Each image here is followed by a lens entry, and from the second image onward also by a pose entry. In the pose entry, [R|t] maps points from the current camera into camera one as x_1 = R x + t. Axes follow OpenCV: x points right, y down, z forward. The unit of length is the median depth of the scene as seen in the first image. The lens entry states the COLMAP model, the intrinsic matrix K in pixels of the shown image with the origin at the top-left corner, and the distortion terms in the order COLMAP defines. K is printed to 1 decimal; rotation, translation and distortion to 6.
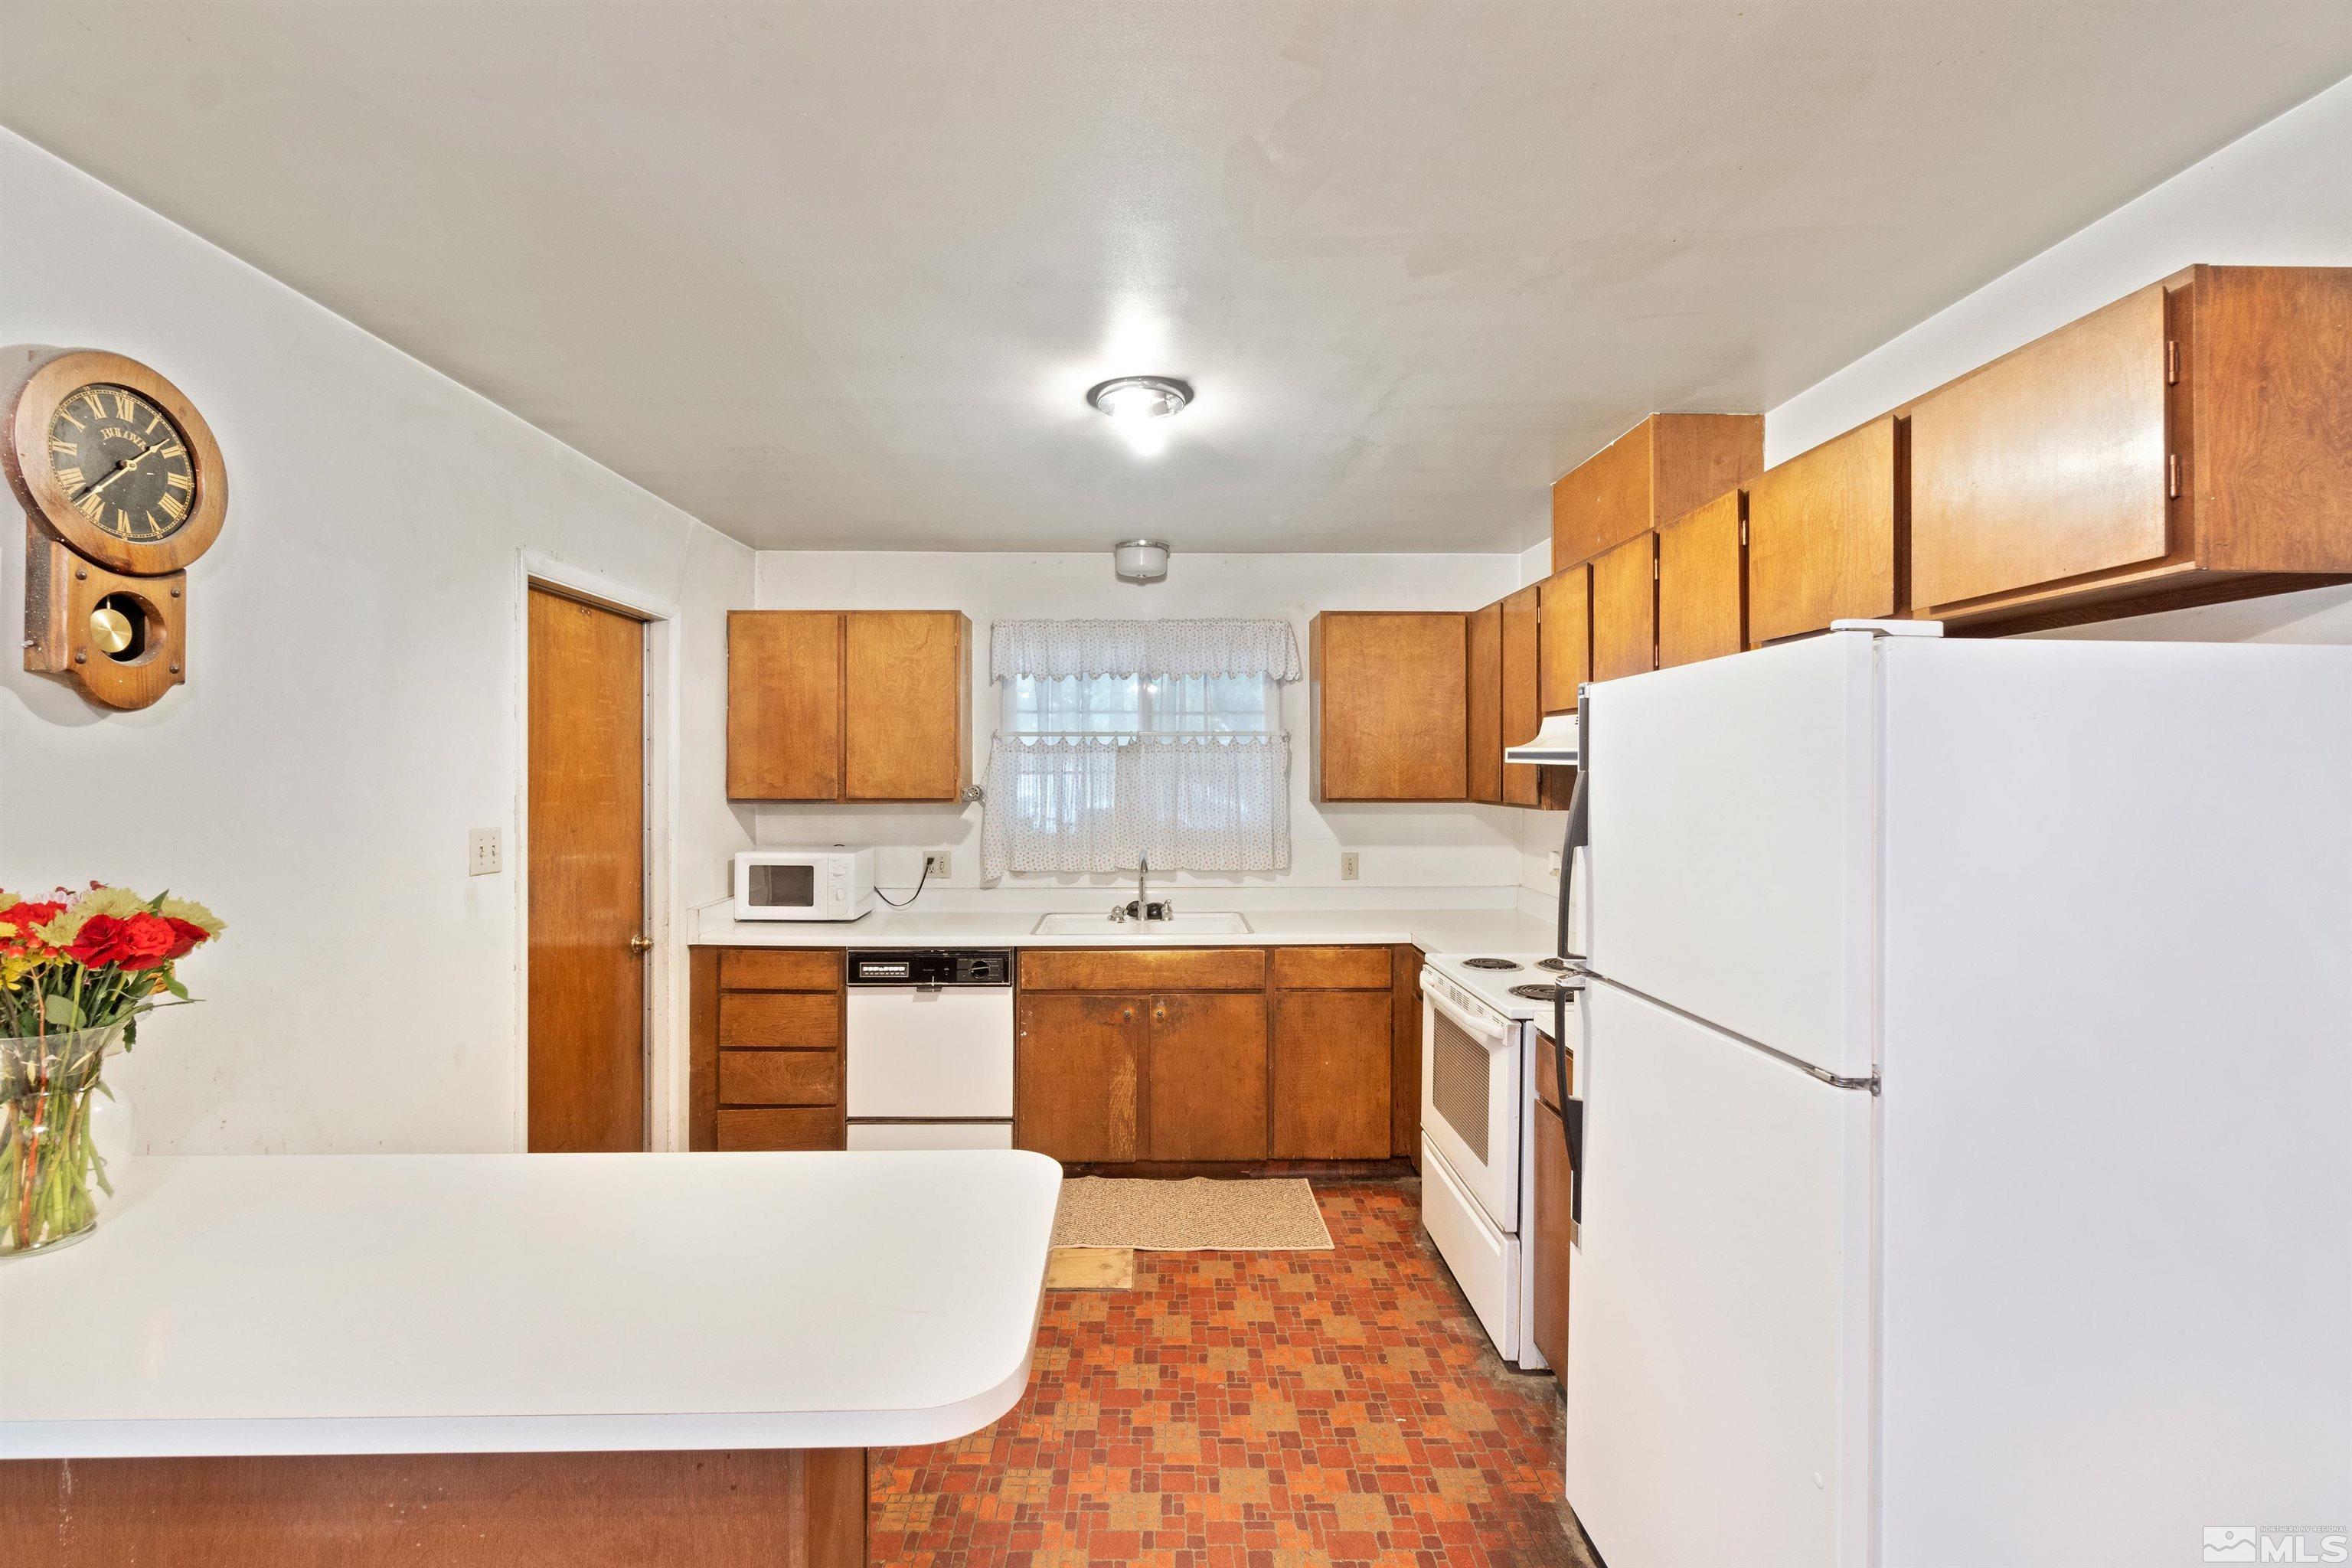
lens RADIAL K [[1015.5, 0, 1165.2], [0, 1015.5, 762.2], [0, 0, 1]] dist [-0.010424, 0.002663]
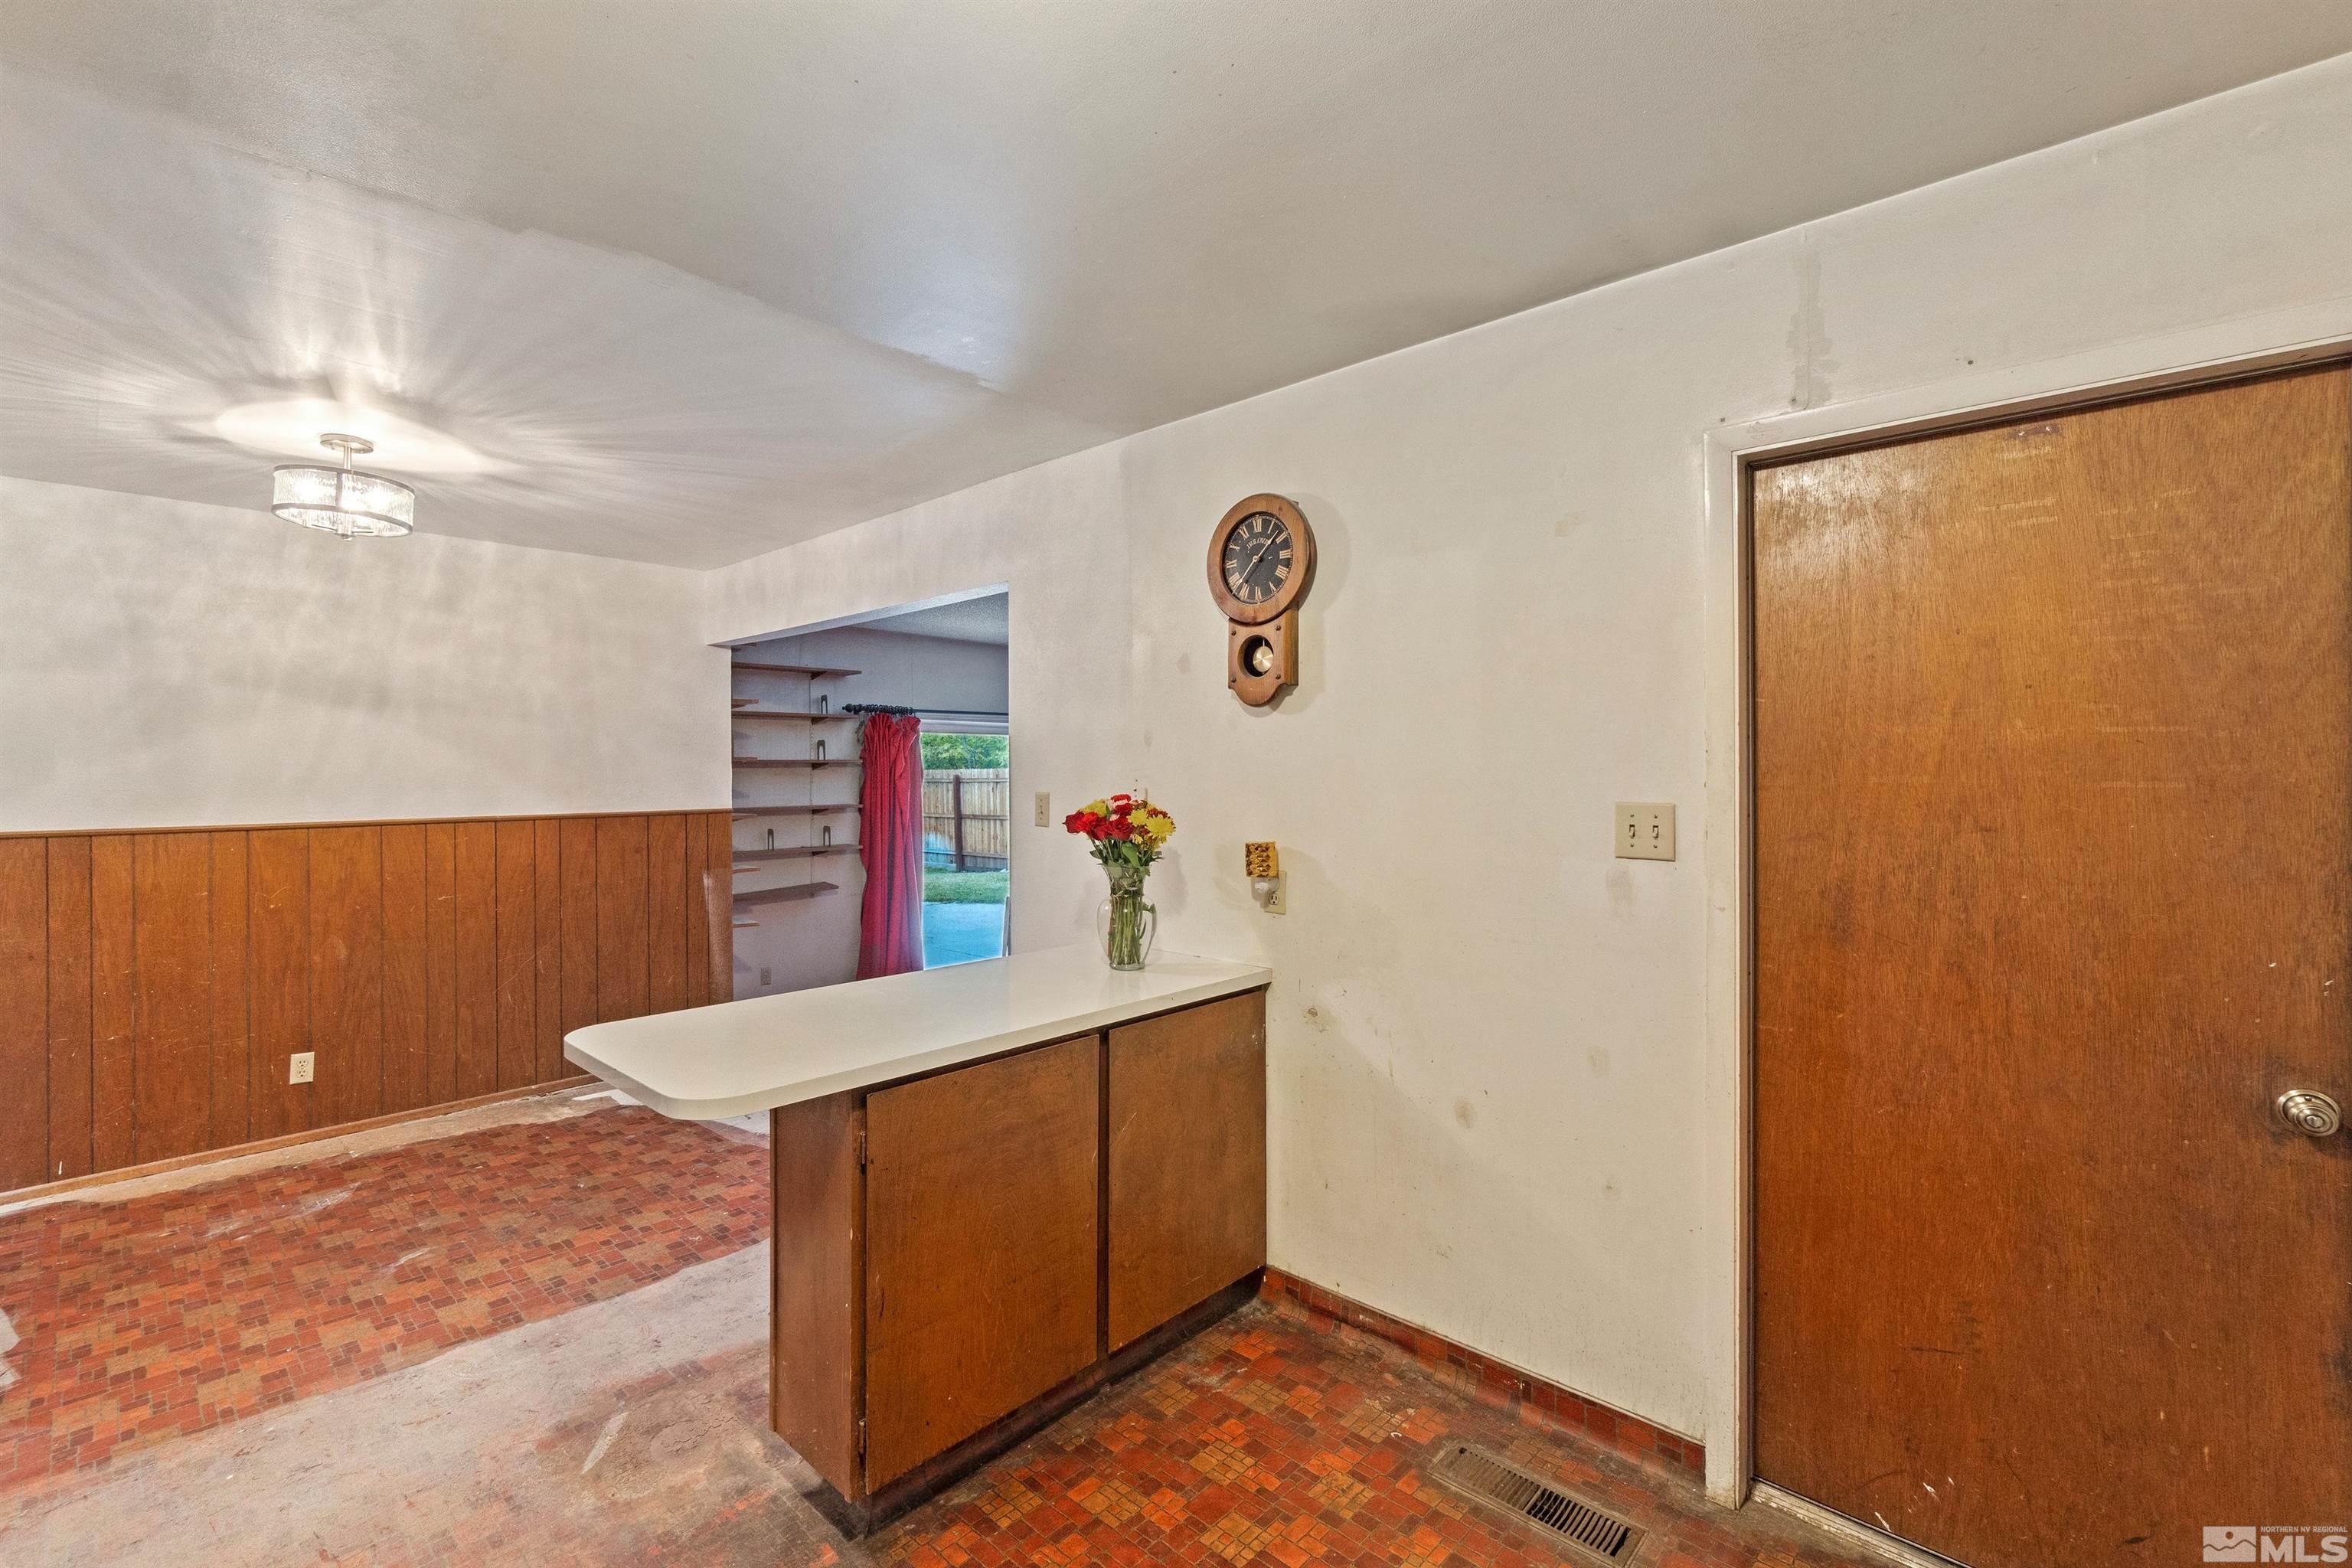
lens RADIAL K [[1015.5, 0, 1159.9], [0, 1015.5, 771.0], [0, 0, 1]] dist [-0.010424, 0.002663]
pose [[-0.691348, -0.000123, -0.722522, 0.131085], [0.007690, 0.999942, -0.007528, 0.029959], [0.722481, -0.010761, -0.691307, 0.893475]]
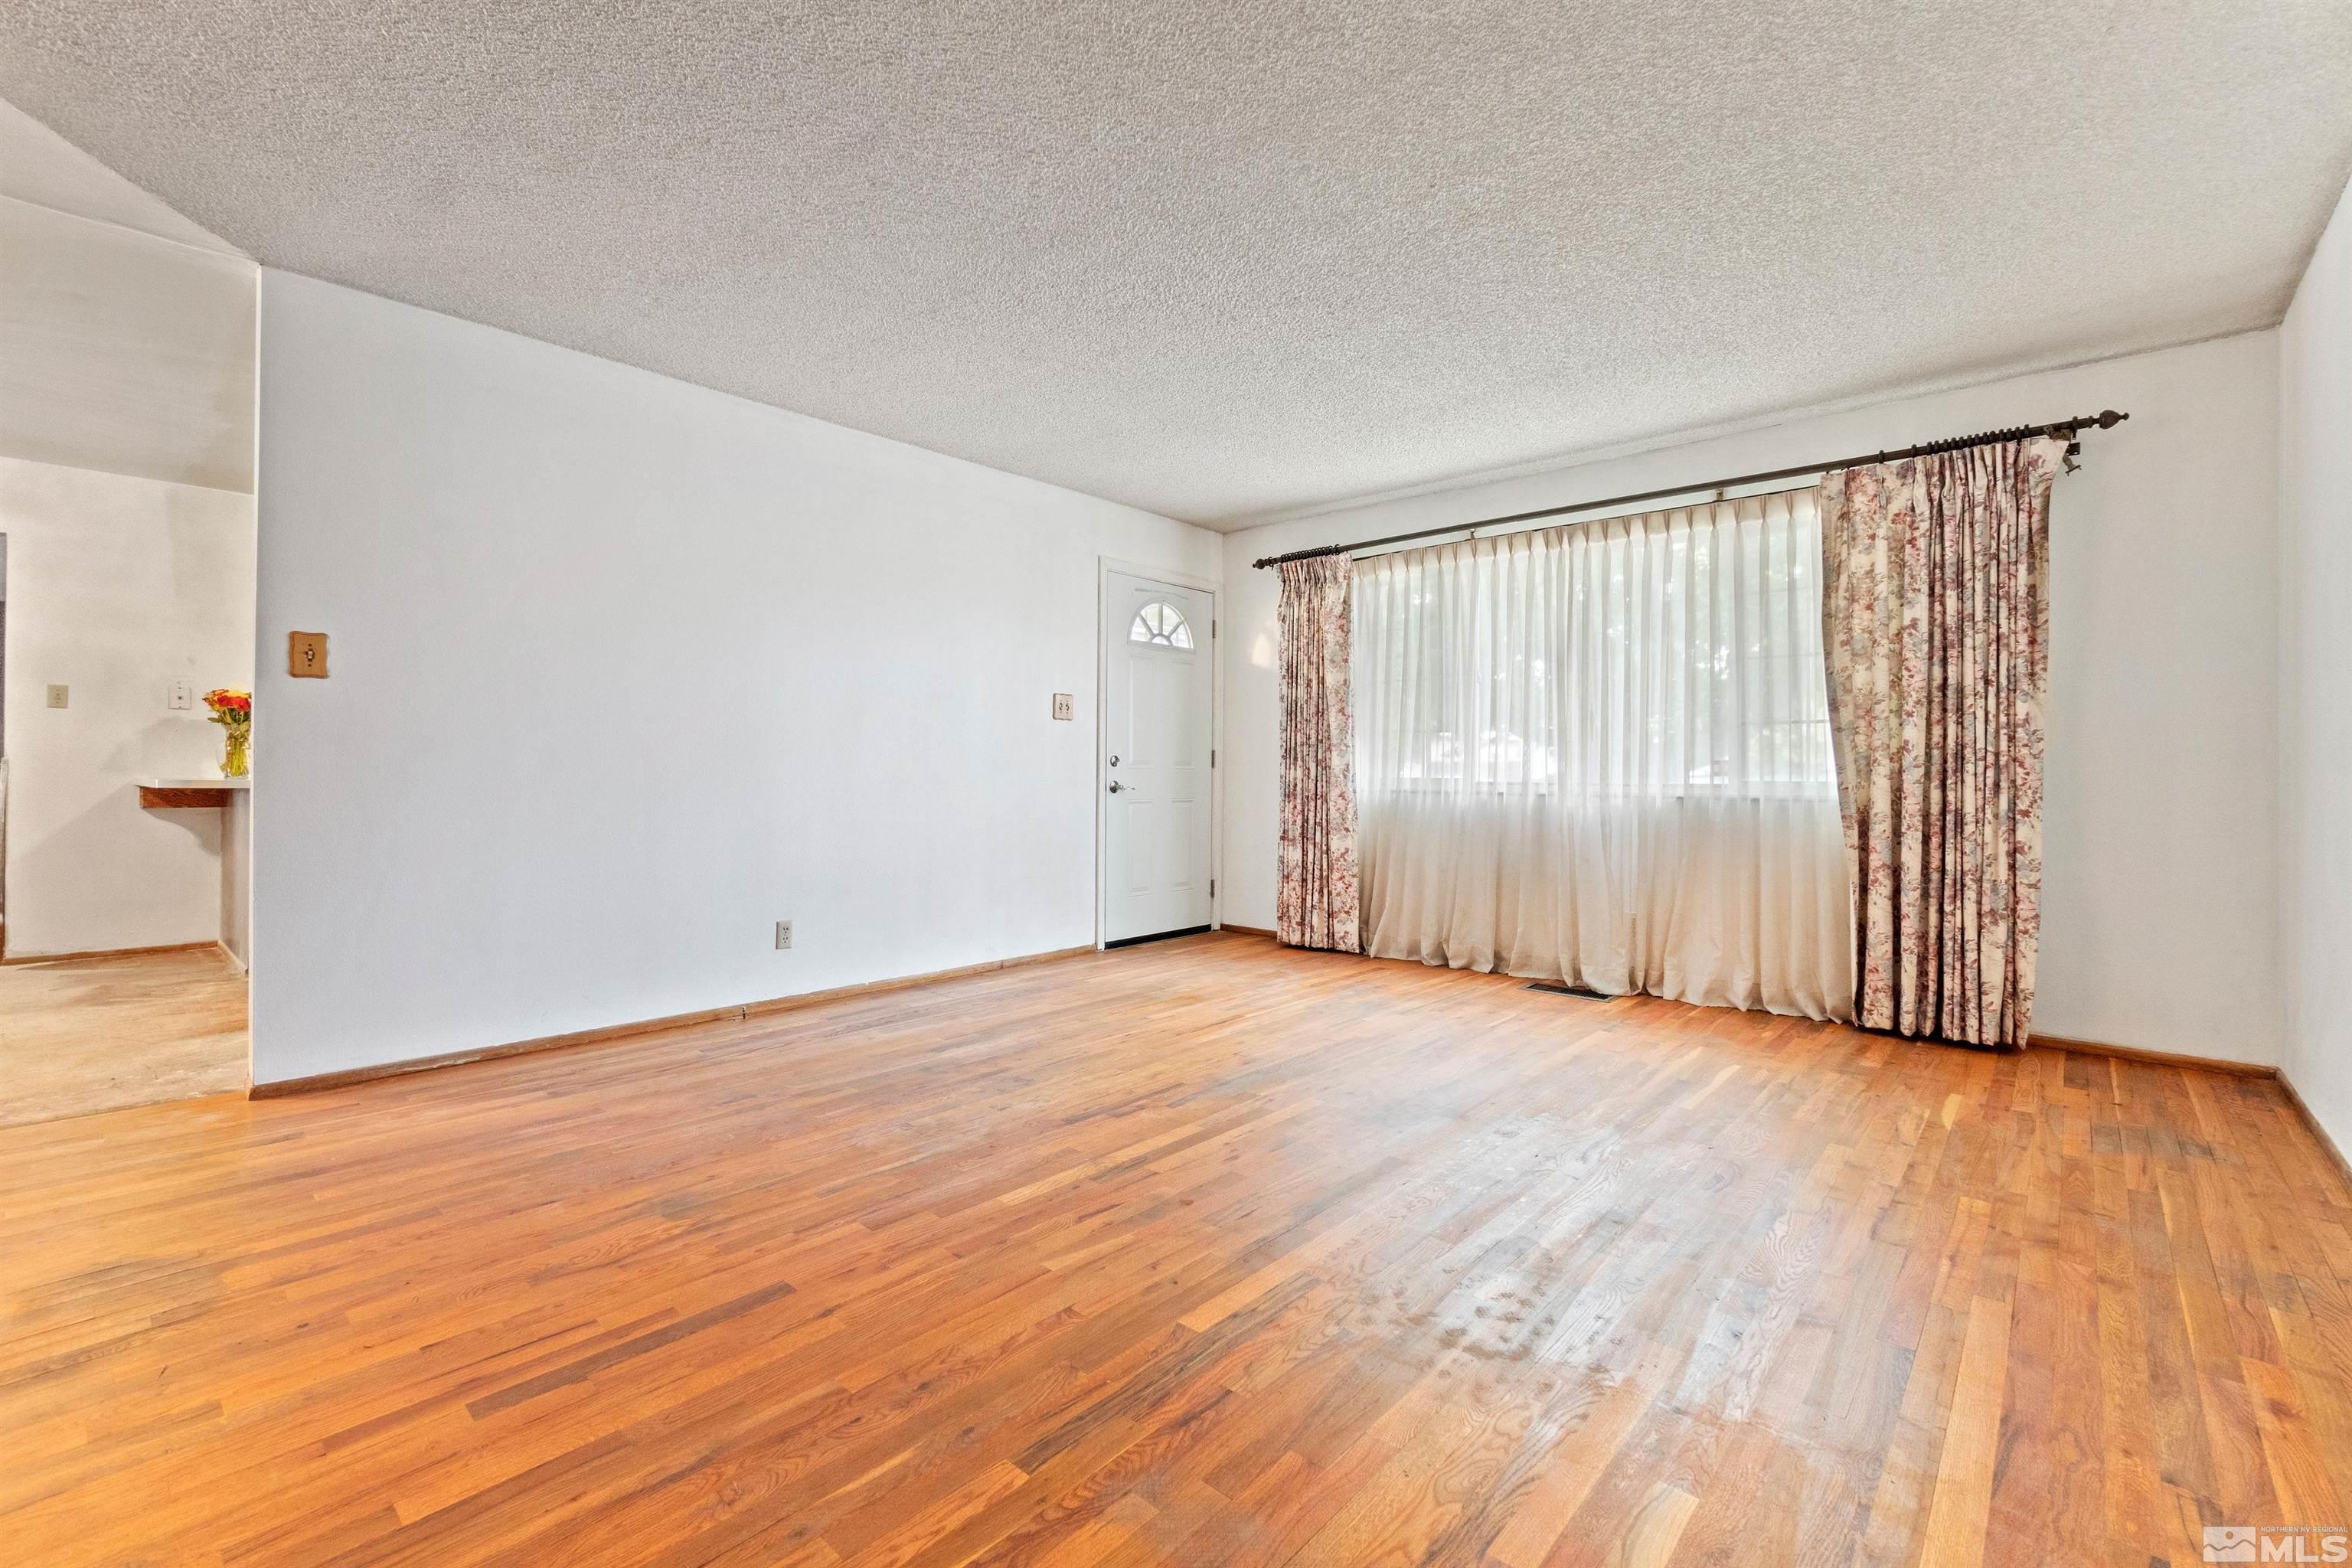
lens RADIAL K [[1015.5, 0, 1151.1], [0, 1015.5, 755.8], [0, 0, 1]] dist [-0.010424, 0.002663]
pose [[0.724593, -0.006431, -0.689148, 1.551345], [0.002101, 0.999972, -0.007123, 0.150399], [0.689174, 0.003713, 0.724586, 0.211413]]
